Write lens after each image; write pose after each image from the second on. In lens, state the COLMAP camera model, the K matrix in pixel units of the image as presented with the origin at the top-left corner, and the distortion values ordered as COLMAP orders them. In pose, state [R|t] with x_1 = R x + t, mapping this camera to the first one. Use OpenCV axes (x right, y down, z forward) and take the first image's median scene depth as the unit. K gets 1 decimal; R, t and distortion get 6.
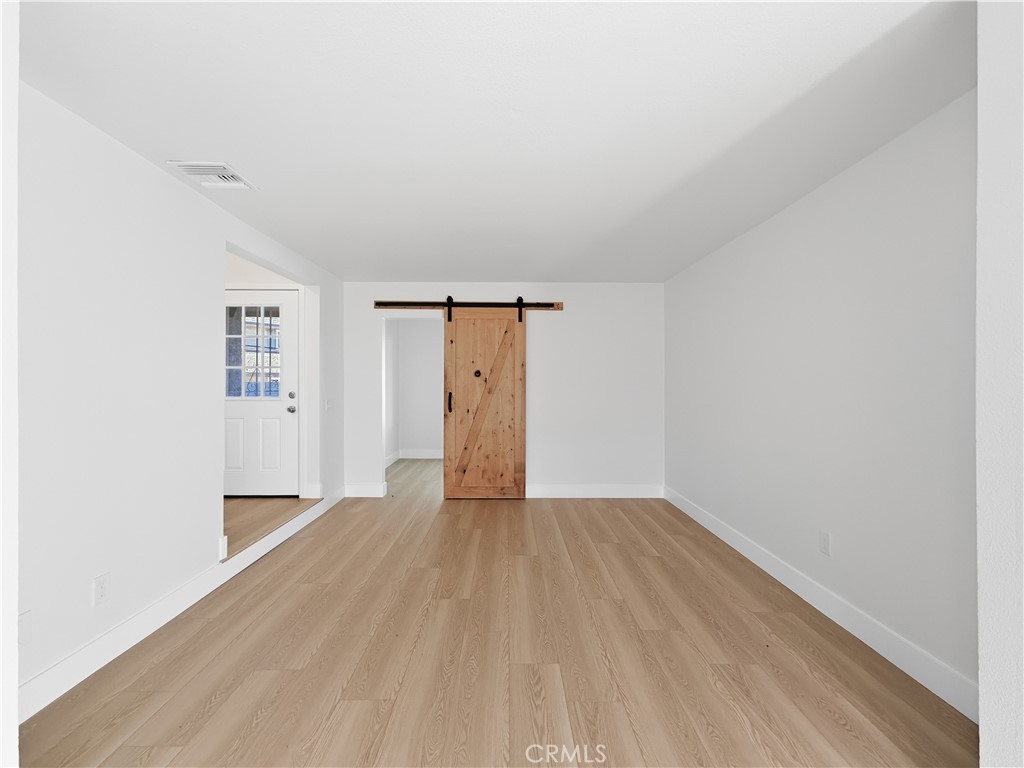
lens RADIAL K [[422.4, 0, 510.8], [0, 422.4, 372.0], [0, 0, 1]] dist [-0.000989, 0.000321]
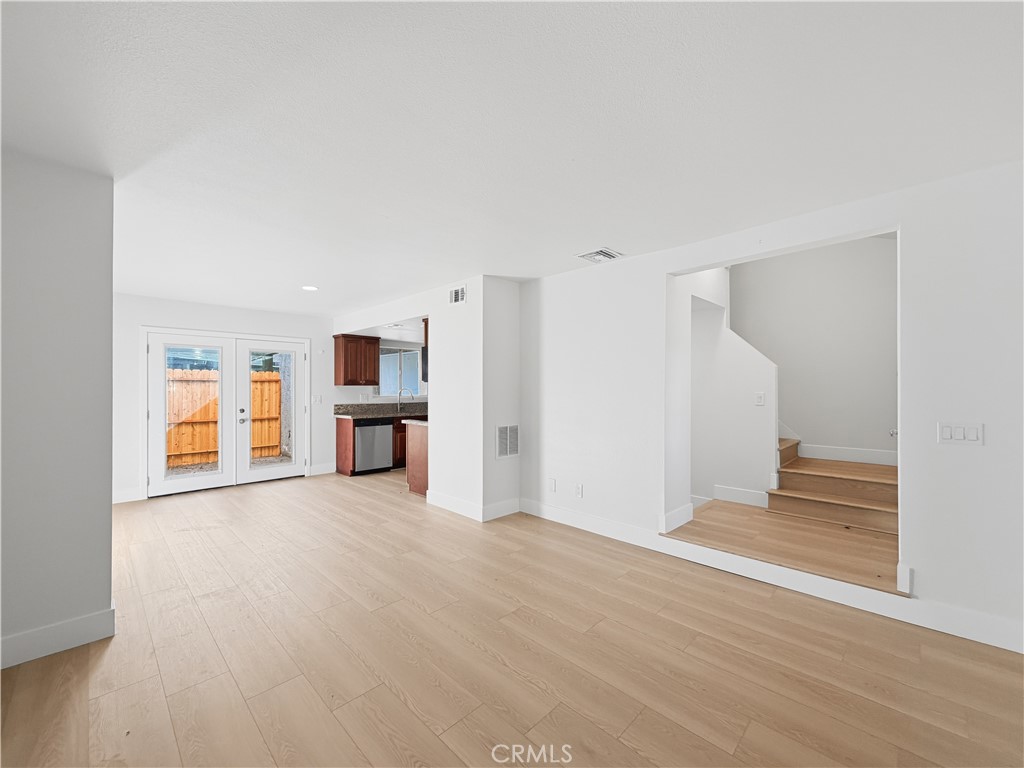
lens RADIAL K [[416.3, 0, 512.0], [0, 416.3, 384.0], [0, 0, 1]] dist [0.001572, 0.000205]
pose [[-0.708196, -0.009215, -0.705955, 0.567465], [0.017632, 0.999372, -0.030733, 0.041021], [0.705795, -0.034212, -0.707589, 1.784019]]
